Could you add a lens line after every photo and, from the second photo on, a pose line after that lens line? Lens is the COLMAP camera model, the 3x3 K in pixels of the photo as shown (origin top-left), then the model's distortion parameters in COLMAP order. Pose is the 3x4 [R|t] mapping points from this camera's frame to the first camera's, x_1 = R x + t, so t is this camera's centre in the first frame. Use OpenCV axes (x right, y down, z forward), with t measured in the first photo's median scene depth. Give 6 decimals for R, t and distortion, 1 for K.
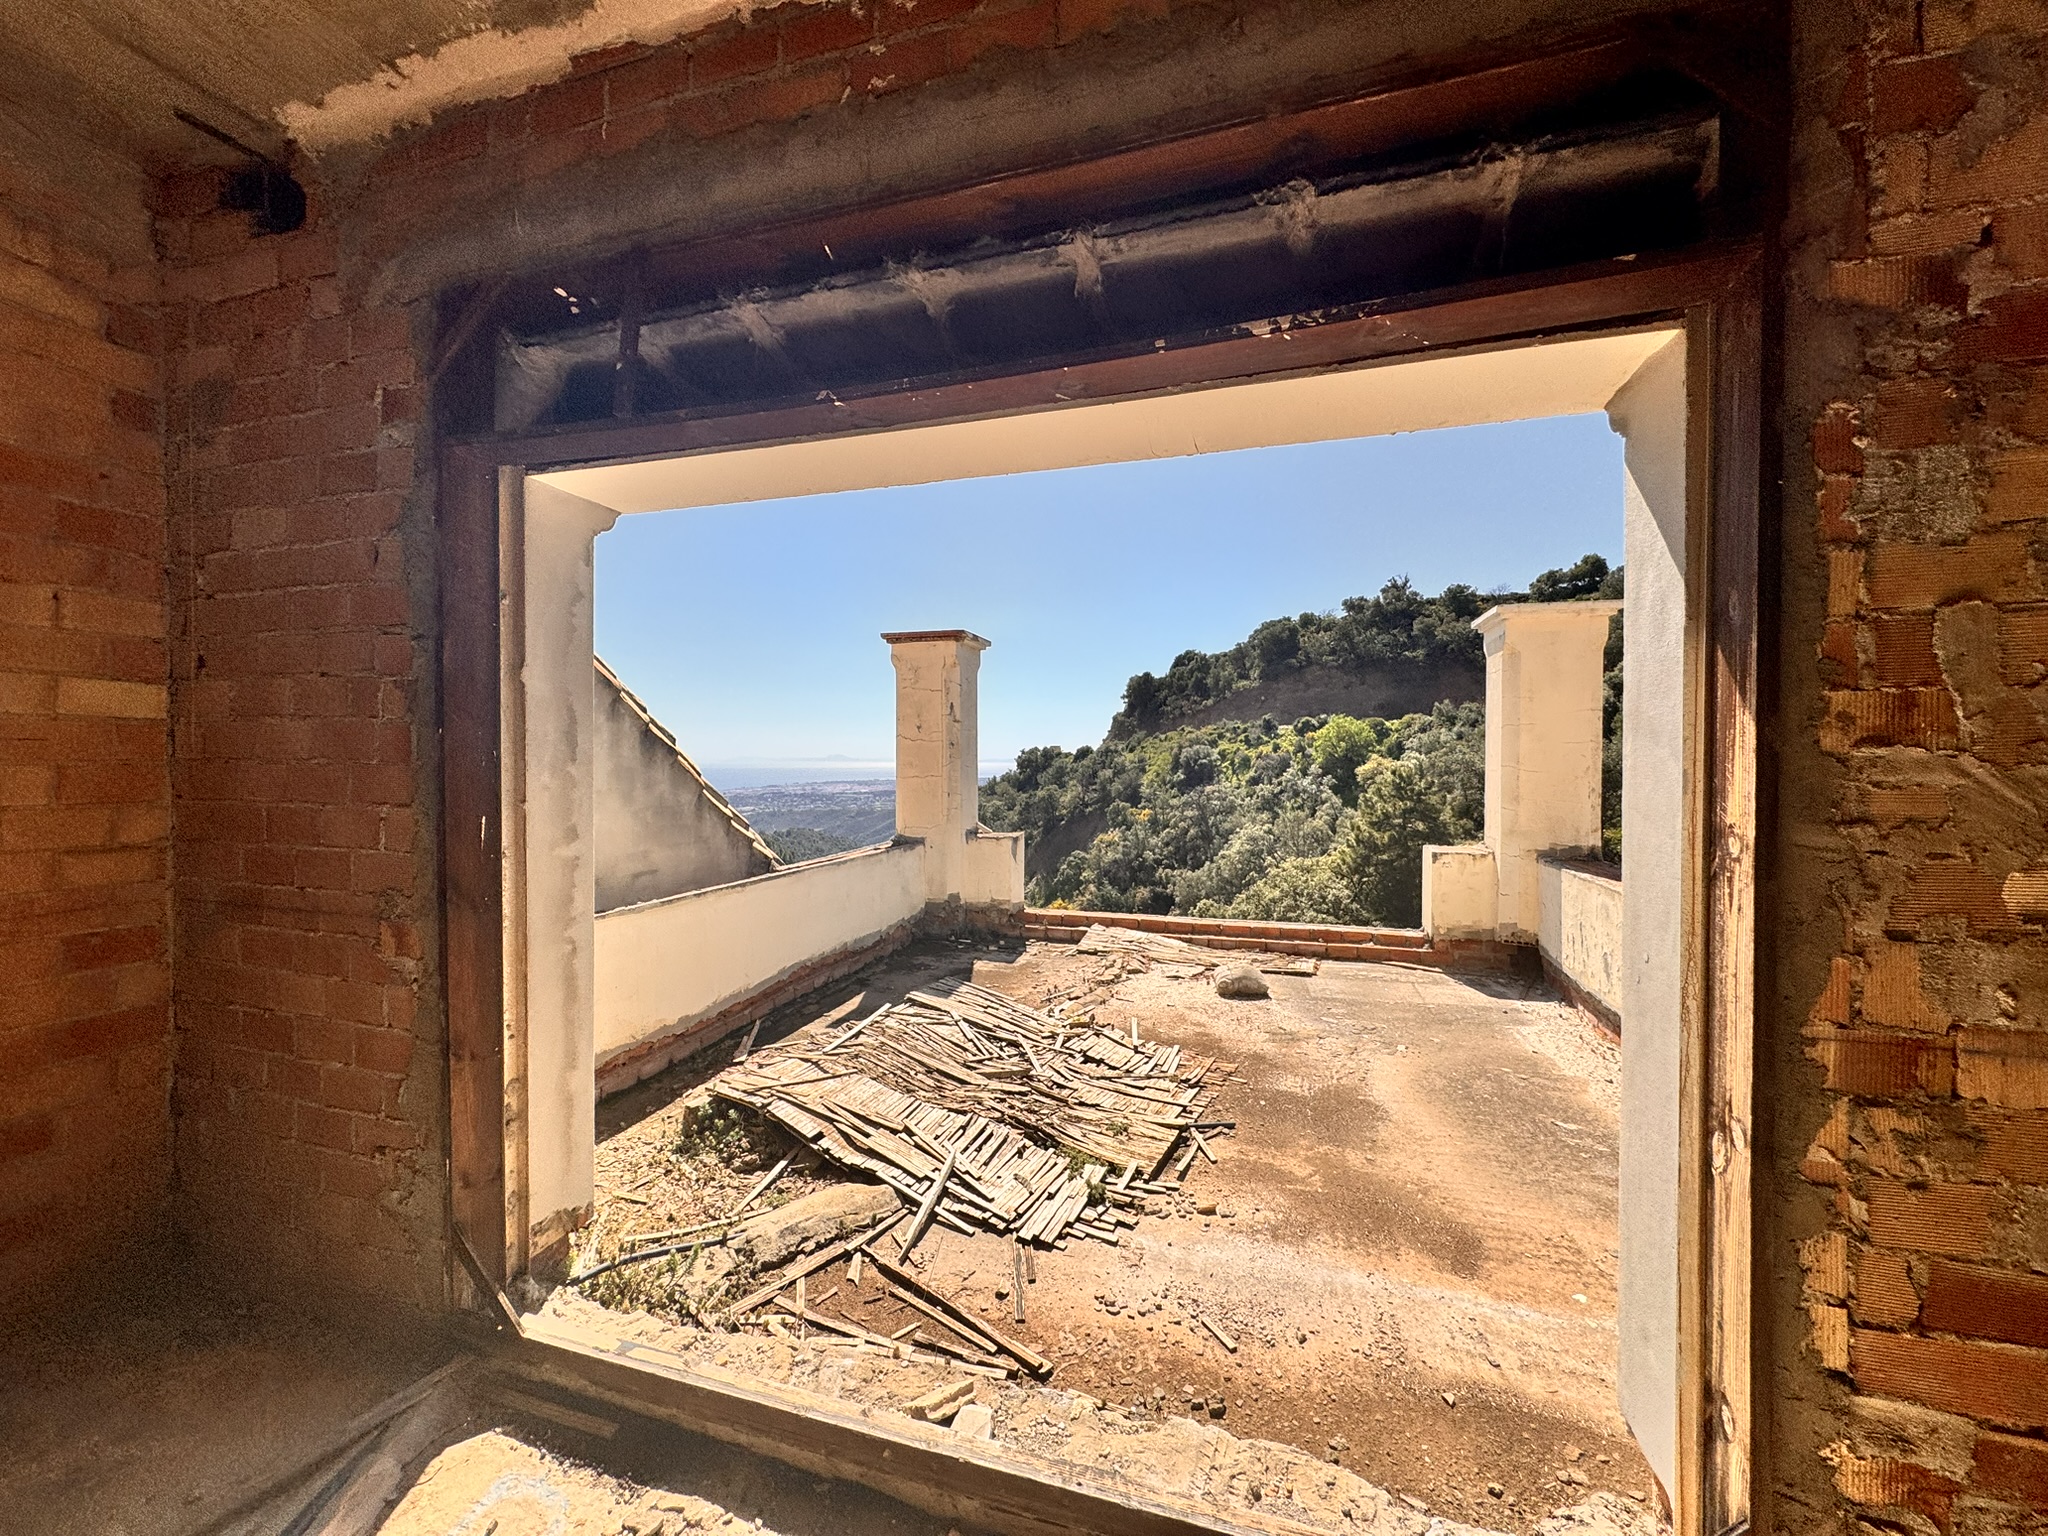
lens RADIAL K [[807.0, 0, 1026.0], [0, 807.0, 769.0], [0, 0, 1]] dist [-0.008328, 0.001001]
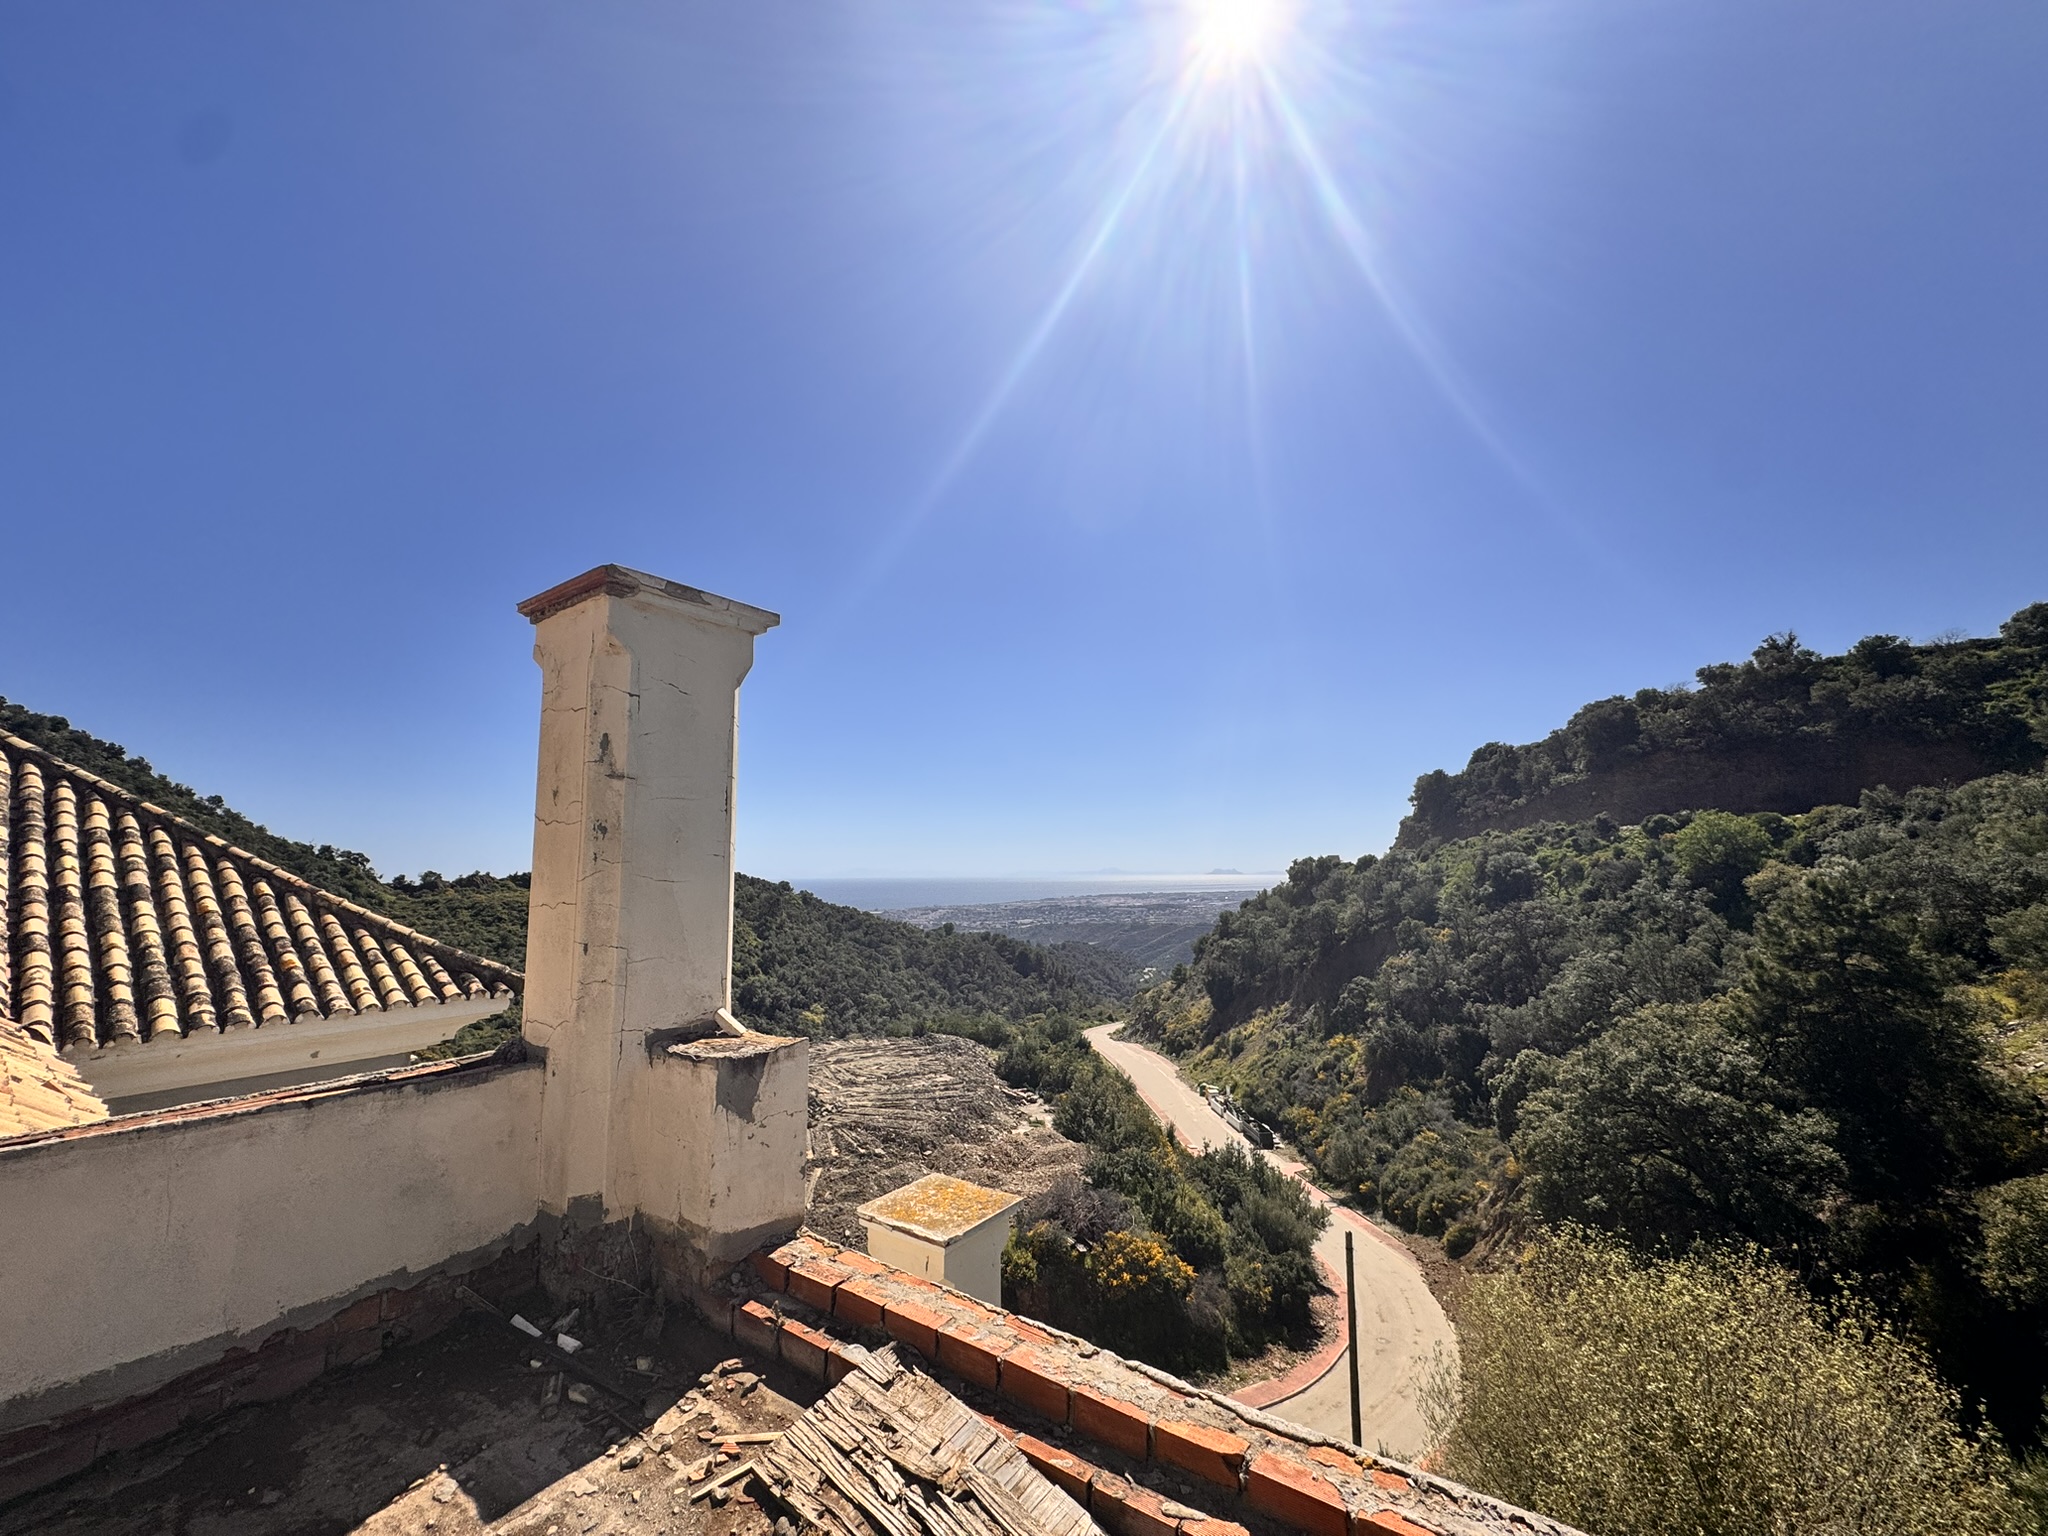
lens RADIAL K [[807.0, 0, 1024.0], [0, 807.0, 768.3], [0, 0, 1]] dist [-0.008328, 0.001001]
pose [[0.943665, -0.049520, -0.327177, 0.015461], [0.003442, 0.990154, -0.139939, -0.000177], [0.330885, 0.130929, 0.934544, 0.039555]]
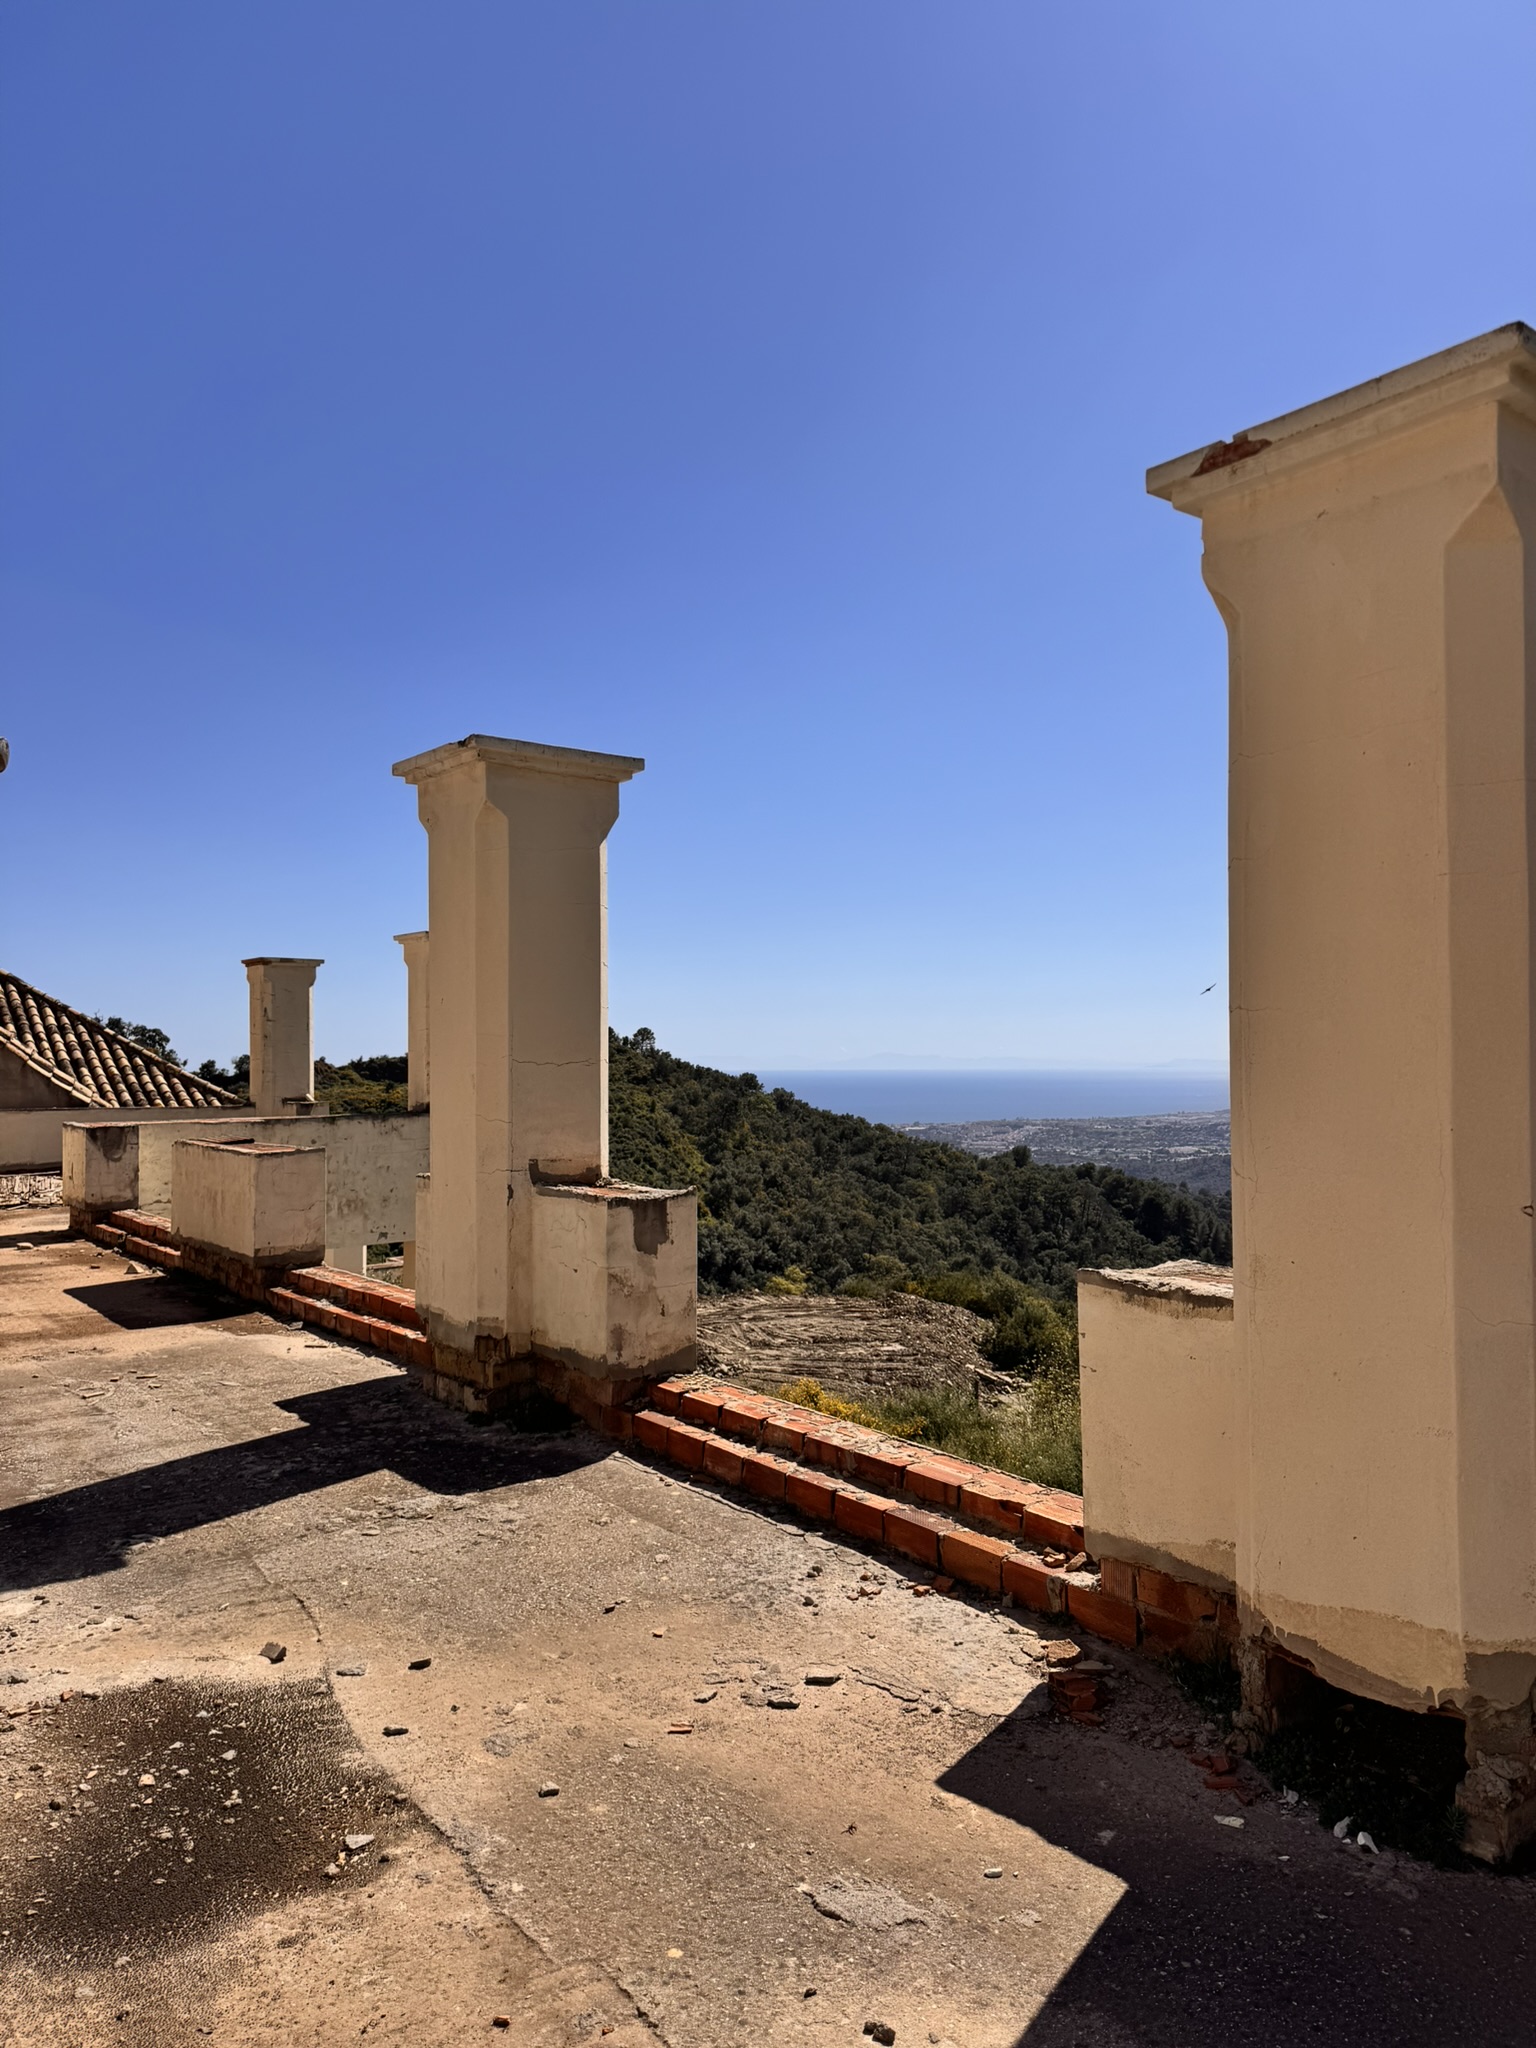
lens RADIAL K [[1417.1, 0, 776.3], [0, 1417.1, 1032.7], [0, 0, 1]] dist [0.084794, -0.010075]
pose [[0.815595, -0.013422, -0.578468, 0.123515], [-0.005887, 0.999487, -0.031490, 0.002078], [0.578593, 0.029088, 0.815097, -0.031370]]
